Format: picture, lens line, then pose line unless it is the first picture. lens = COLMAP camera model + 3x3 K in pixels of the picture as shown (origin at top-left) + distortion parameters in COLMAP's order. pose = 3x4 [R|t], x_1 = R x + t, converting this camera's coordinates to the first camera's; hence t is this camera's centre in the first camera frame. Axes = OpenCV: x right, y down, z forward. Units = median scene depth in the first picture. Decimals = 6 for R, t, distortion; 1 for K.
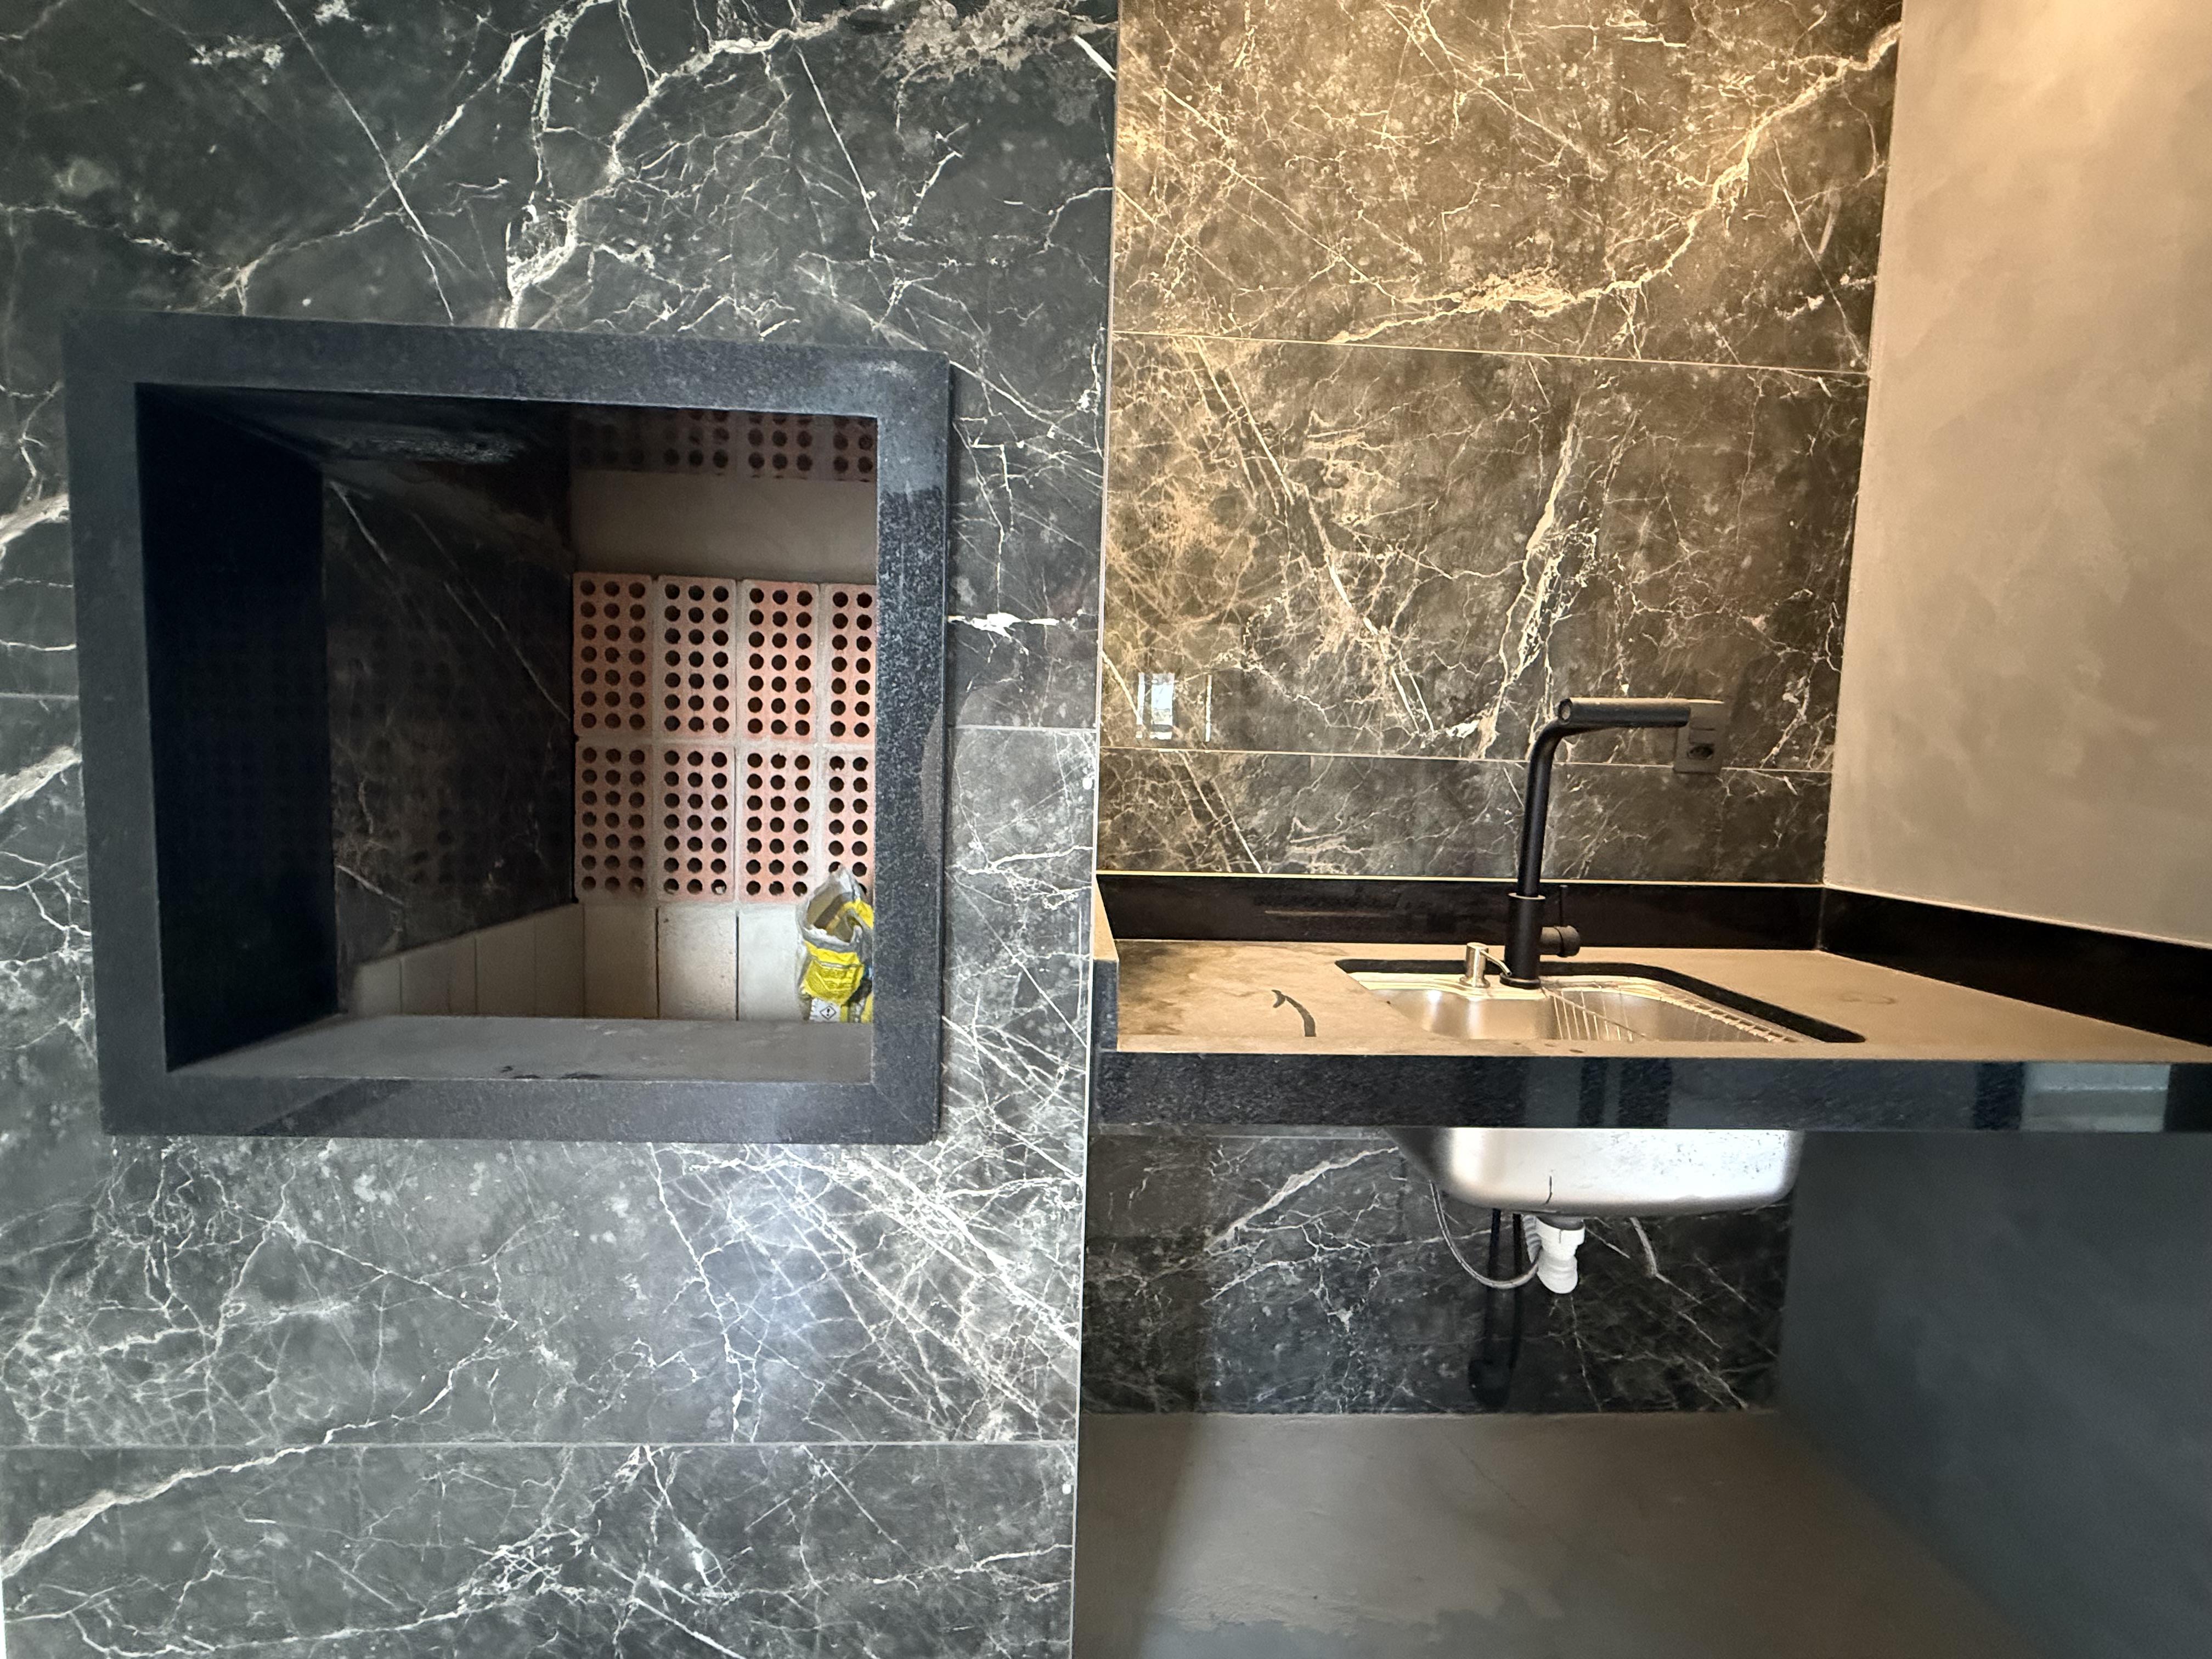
lens RADIAL K [[874.5, 0, 1096.1], [0, 874.5, 826.8], [0, 0, 1]] dist [-0.001955, 0.000468]
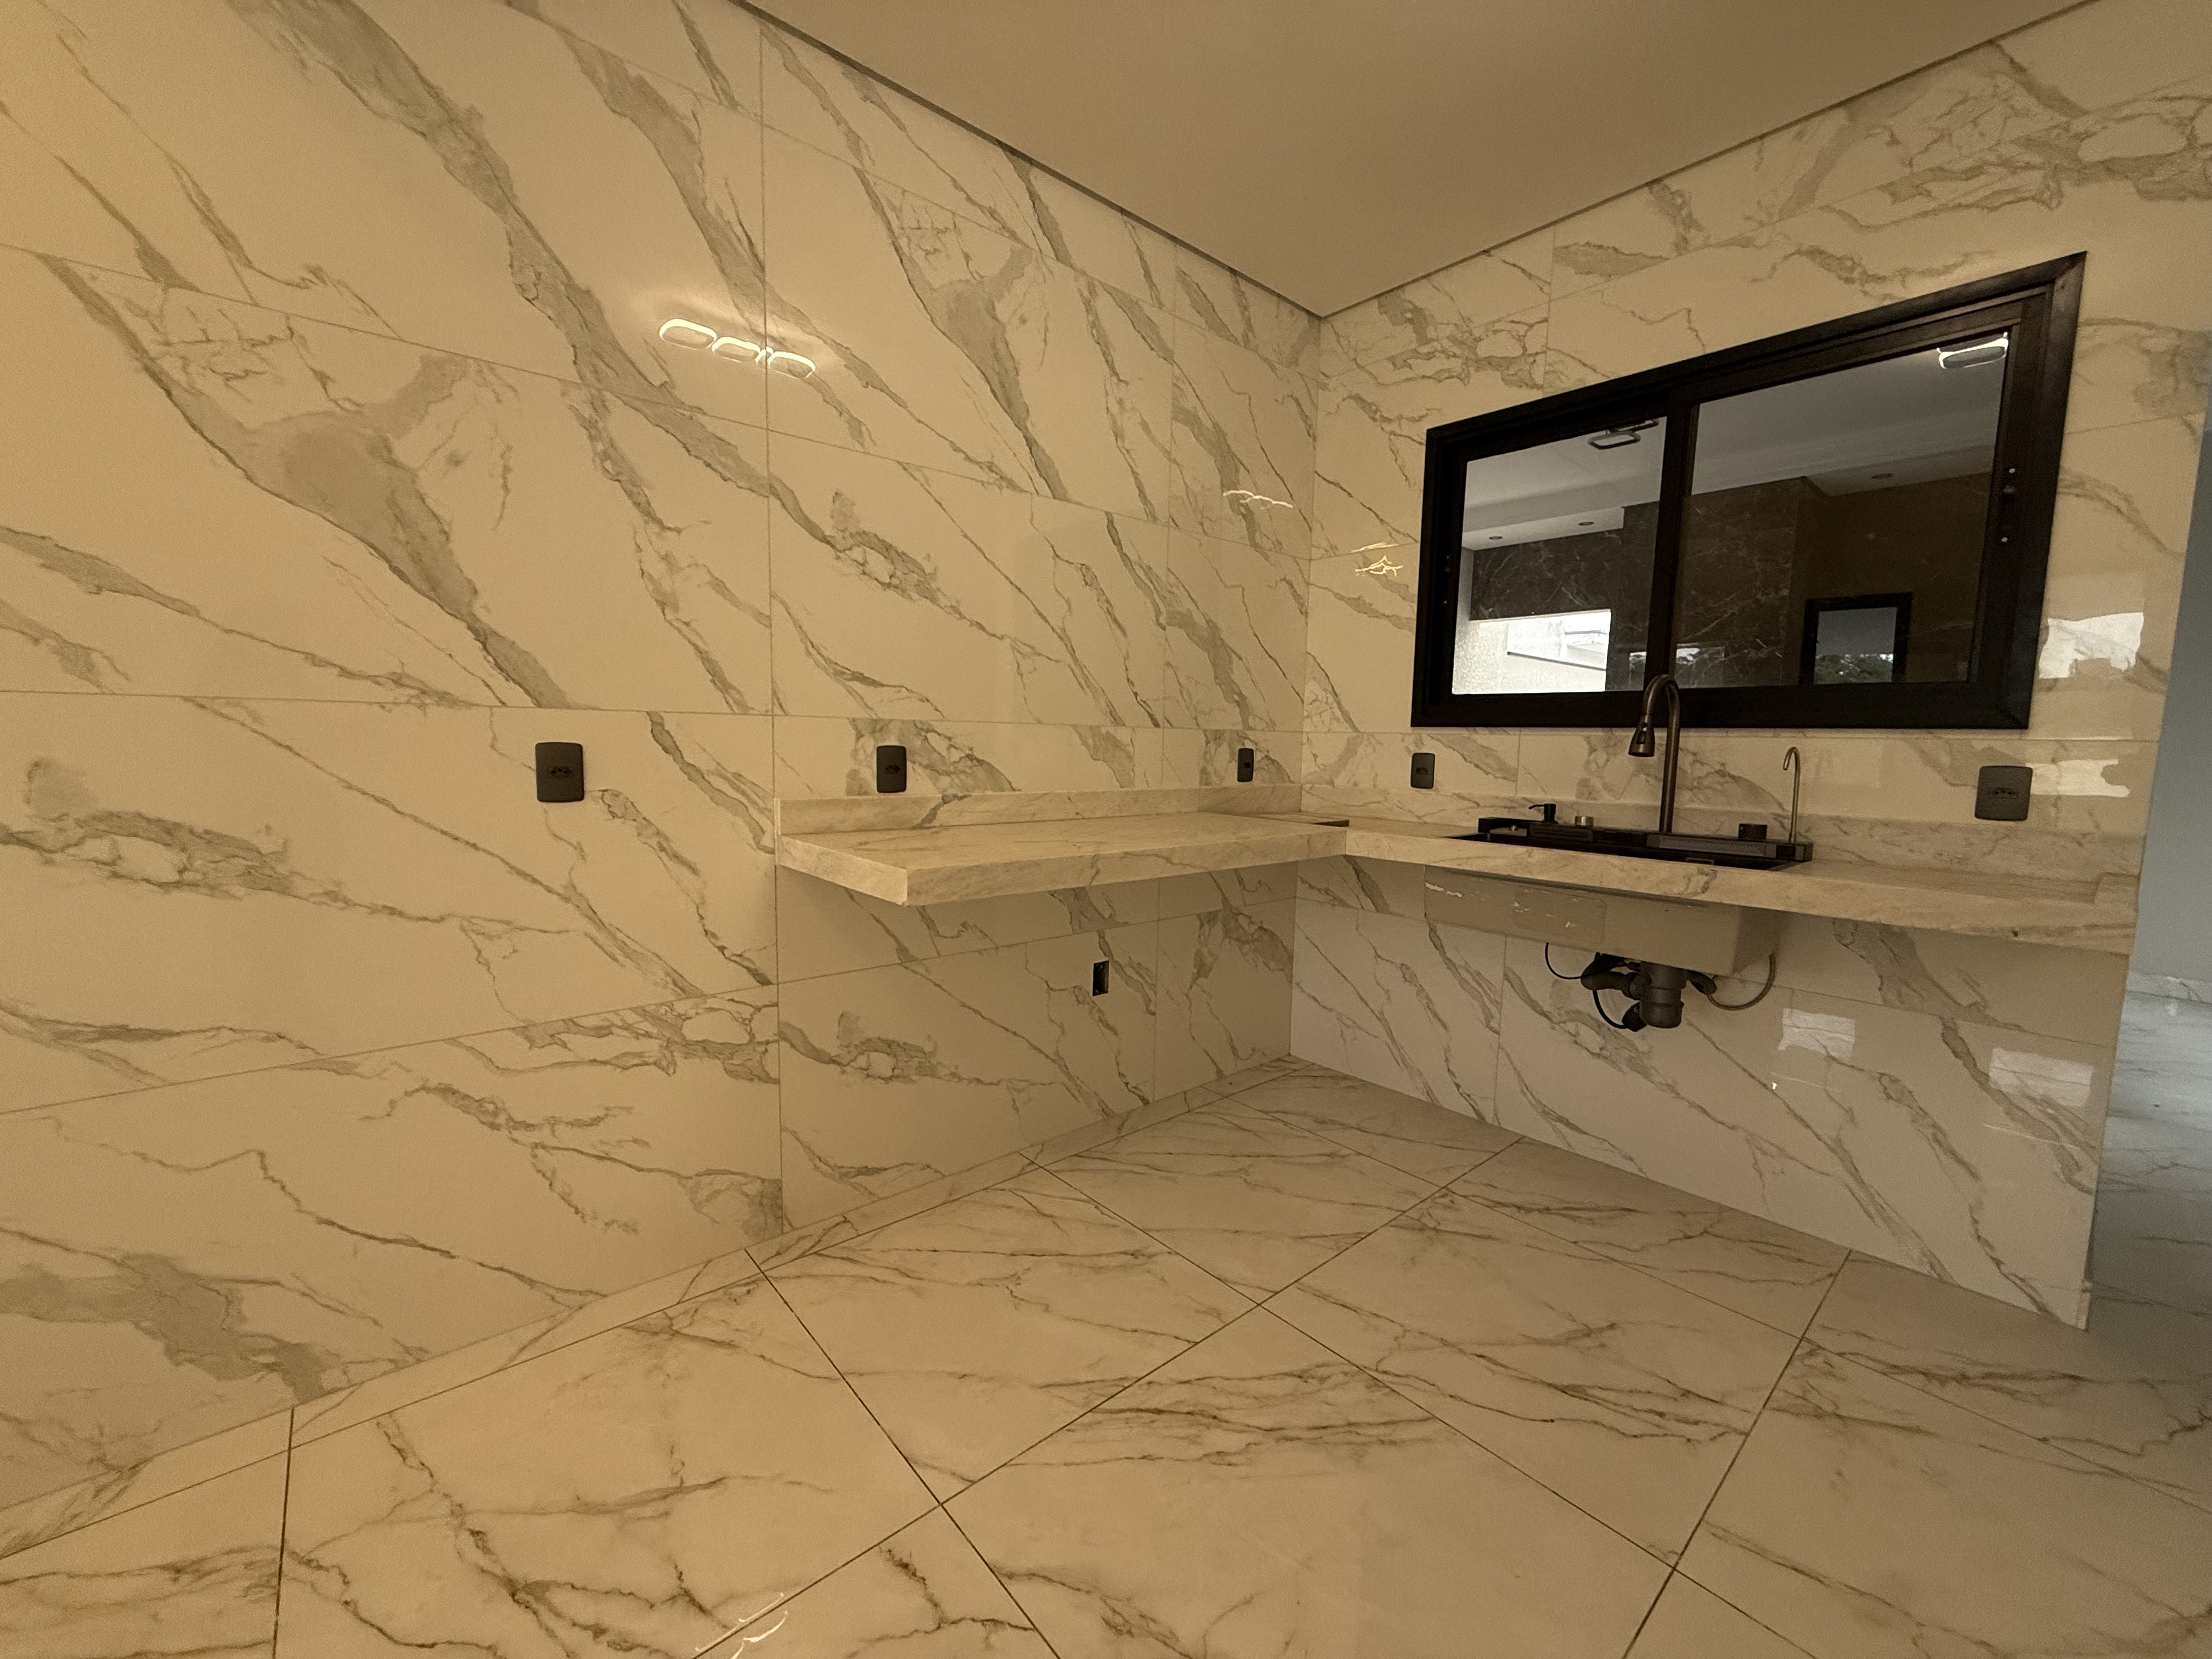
lens RADIAL K [[874.5, 0, 1101.2], [0, 874.5, 827.2], [0, 0, 1]] dist [-0.001955, 0.000468]
pose [[0.623141, 0.060512, -0.779765, 1.172002], [-0.056336, 0.997885, 0.032418, 0.339928], [0.780078, 0.023728, 0.625232, -4.153230]]
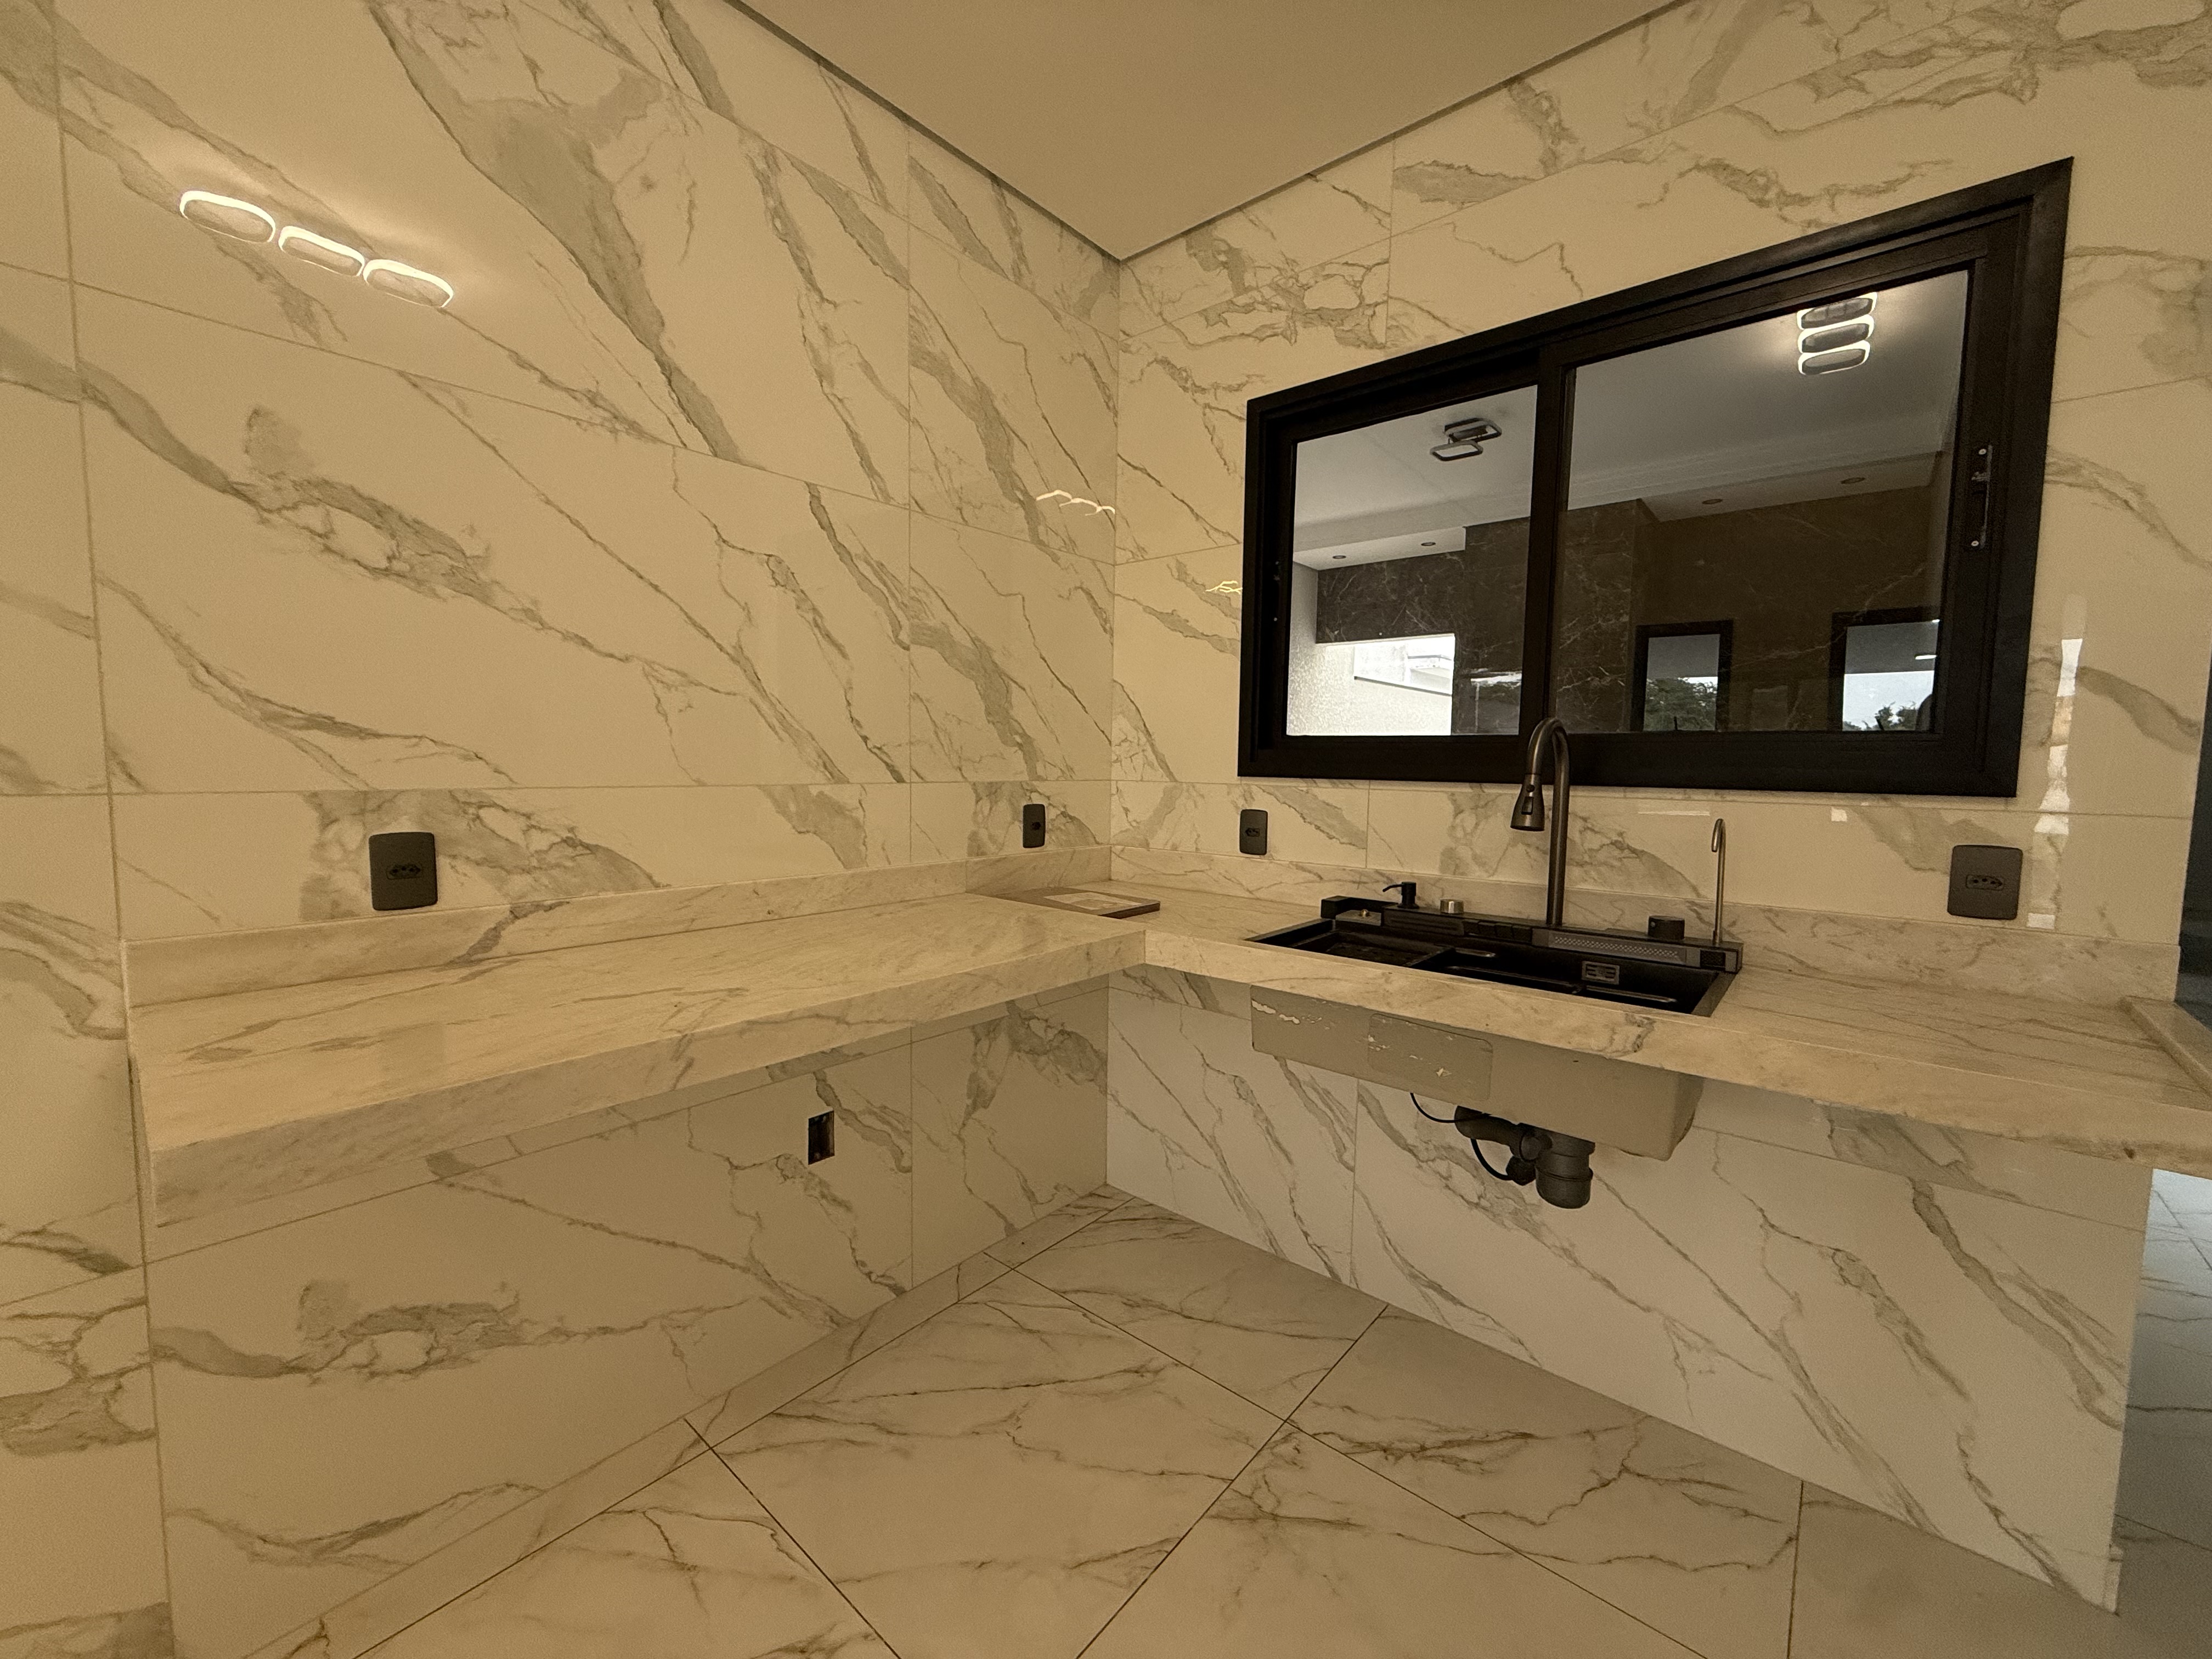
lens RADIAL K [[874.5, 0, 1101.5], [0, 874.5, 827.4], [0, 0, 1]] dist [-0.001955, 0.000468]
pose [[0.732109, 0.032059, -0.680433, 0.914553], [-0.039538, 0.999208, 0.004537, 0.221344], [0.680039, 0.023581, 0.732797, -3.634498]]
